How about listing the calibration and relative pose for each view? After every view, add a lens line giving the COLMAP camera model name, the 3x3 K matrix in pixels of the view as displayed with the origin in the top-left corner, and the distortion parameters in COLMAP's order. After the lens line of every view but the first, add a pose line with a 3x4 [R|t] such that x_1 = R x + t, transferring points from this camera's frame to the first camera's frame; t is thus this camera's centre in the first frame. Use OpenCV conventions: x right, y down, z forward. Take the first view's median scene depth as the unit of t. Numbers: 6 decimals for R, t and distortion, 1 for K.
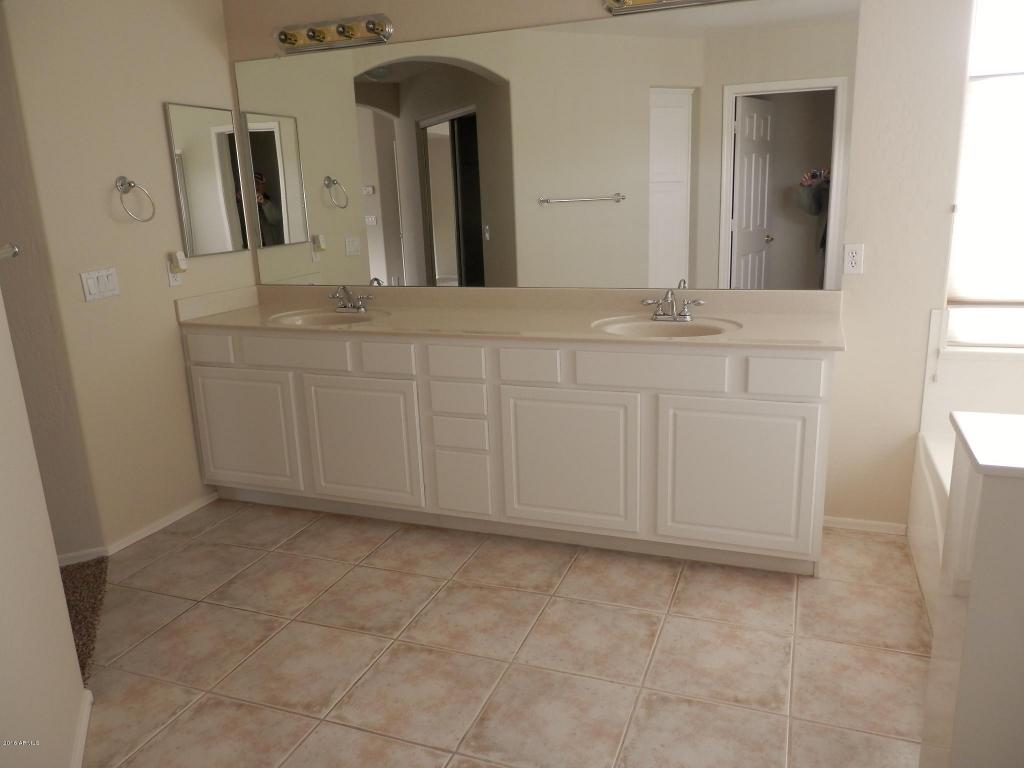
lens RADIAL K [[757.3, 0, 512.0], [0, 757.3, 384.0], [0, 0, 1]] dist [-0.003552, 0.003141]
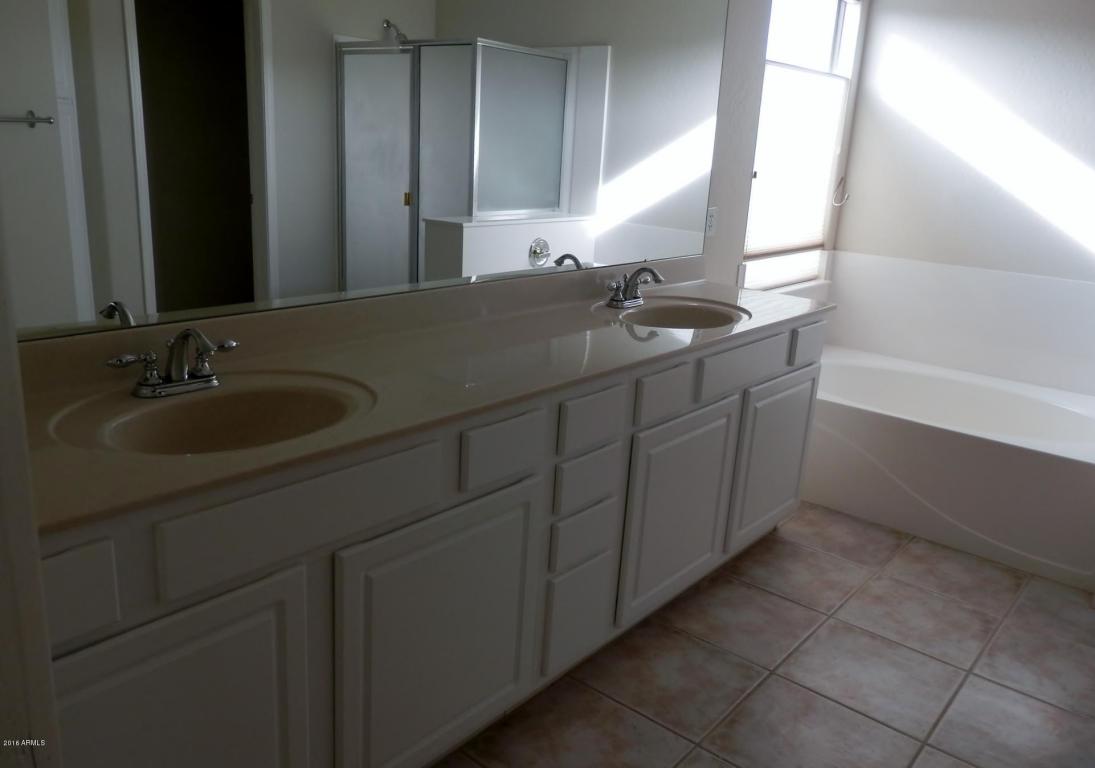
lens RADIAL K [[873.5, 0, 549.0], [0, 873.5, 366.8], [0, 0, 1]] dist [-0.005778, 0.001175]
pose [[0.315642, -0.193452, 0.928949, -0.785807], [0.163858, 0.975402, 0.147449, -0.195079], [-0.934623, 0.105674, 0.339577, 0.871646]]
